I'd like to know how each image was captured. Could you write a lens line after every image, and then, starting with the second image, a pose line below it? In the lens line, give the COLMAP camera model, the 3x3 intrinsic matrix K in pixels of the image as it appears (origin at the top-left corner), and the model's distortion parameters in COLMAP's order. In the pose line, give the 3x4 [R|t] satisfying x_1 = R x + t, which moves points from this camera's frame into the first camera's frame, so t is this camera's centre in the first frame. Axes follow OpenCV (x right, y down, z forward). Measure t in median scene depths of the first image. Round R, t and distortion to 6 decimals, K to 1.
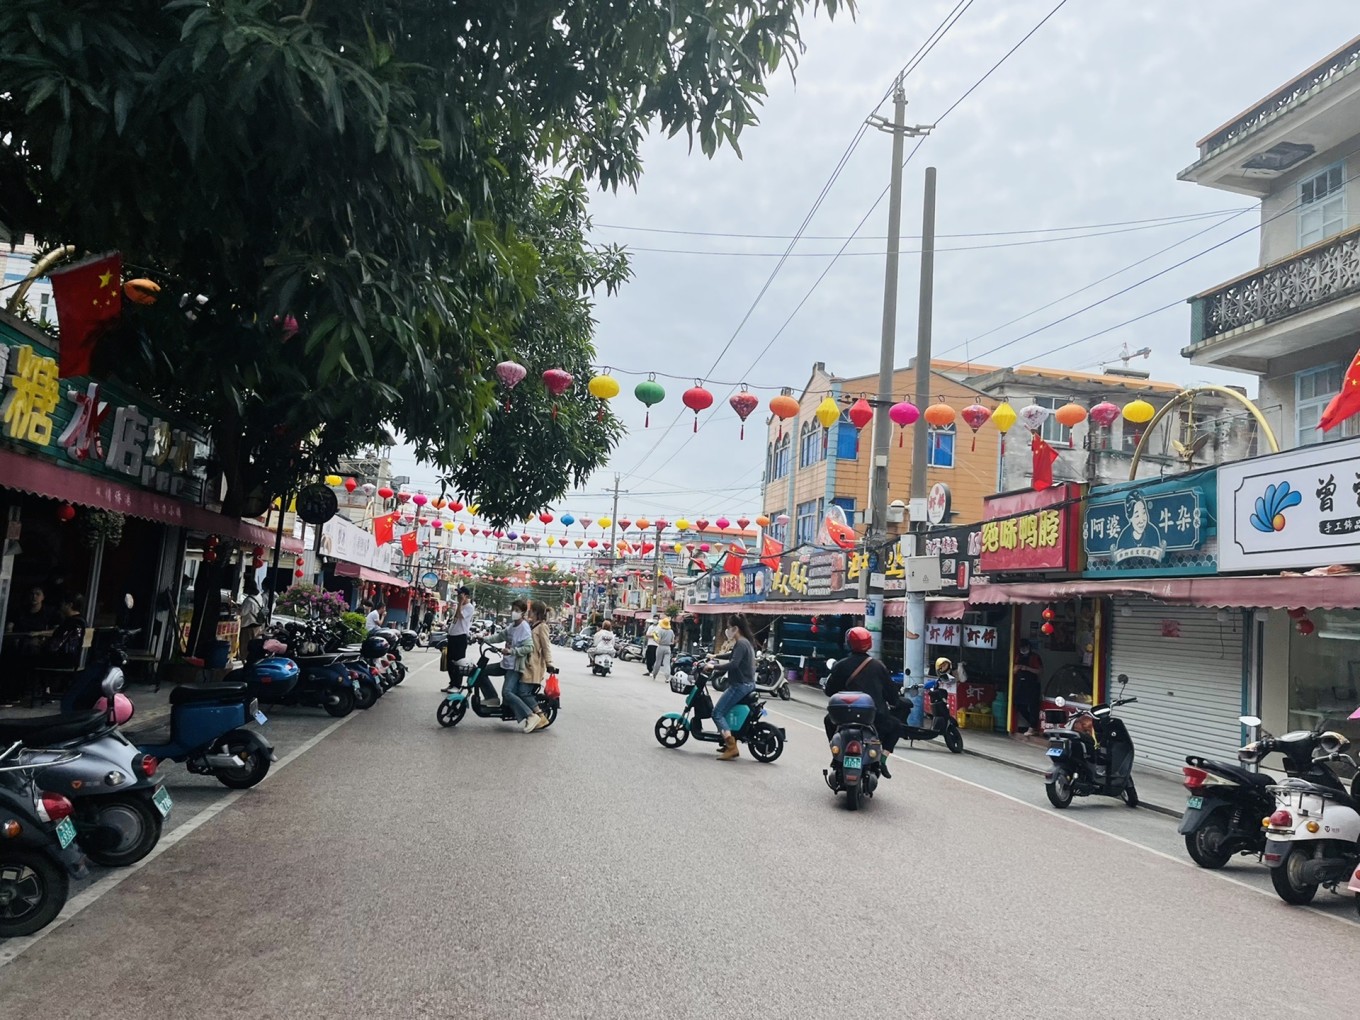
lens RADIAL K [[1030.7, 0, 680.0], [0, 1030.7, 510.0], [0, 0, 1]] dist [0.095870, -0.127347]
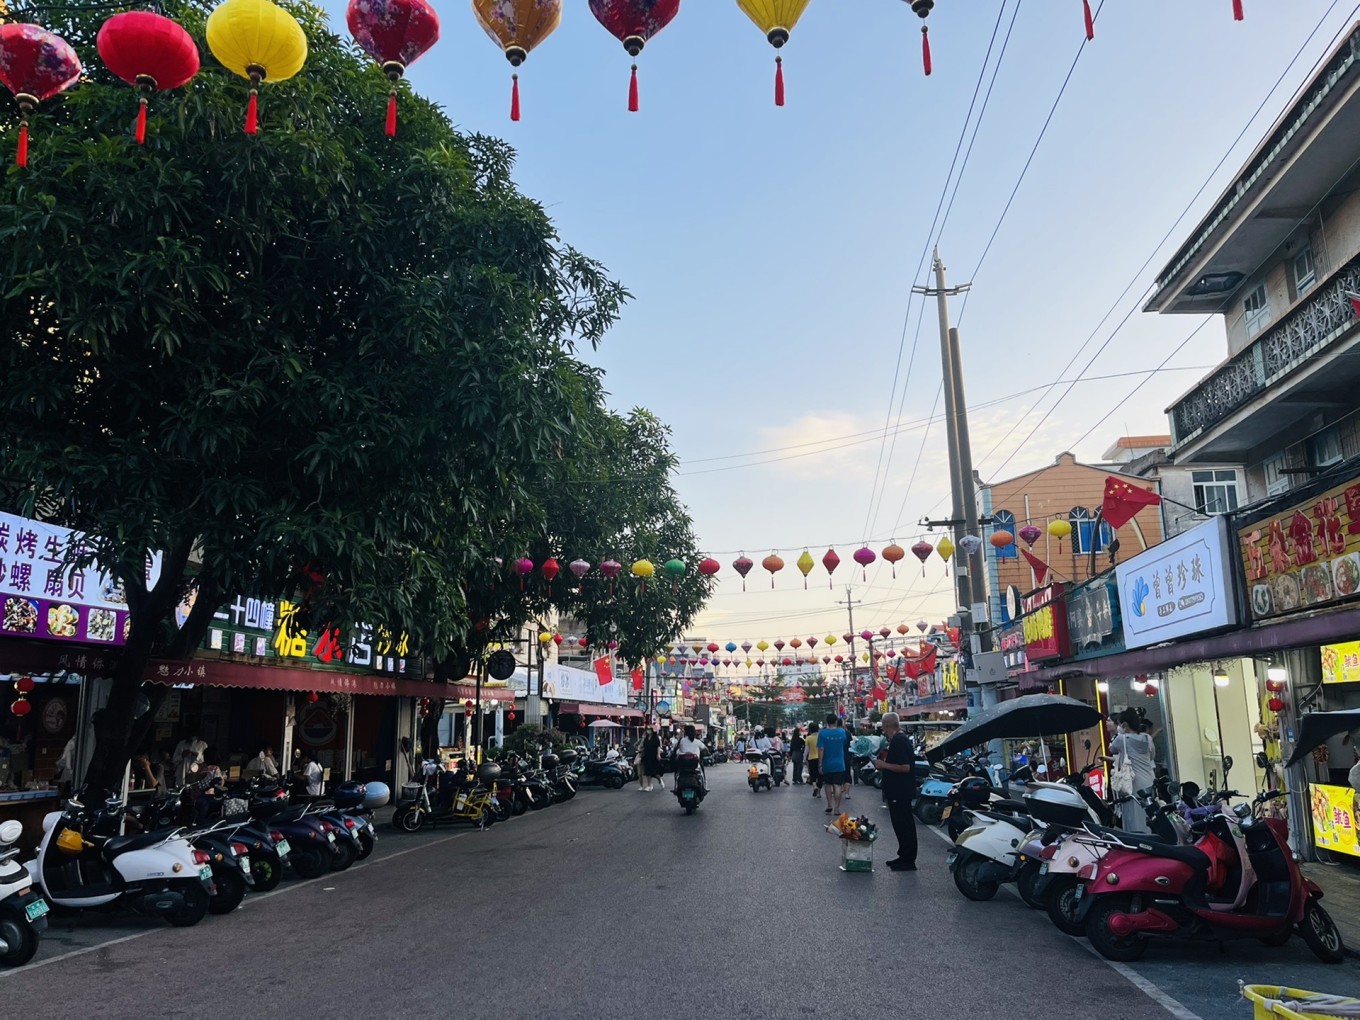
lens RADIAL K [[1030.7, 0, 680.0], [0, 1030.7, 510.0], [0, 0, 1]] dist [0.095870, -0.127347]
pose [[0.956119, -0.145685, -0.254191, 0.243804], [0.117555, 0.985466, -0.122627, -0.011179], [0.268362, 0.087364, 0.959348, -0.253544]]
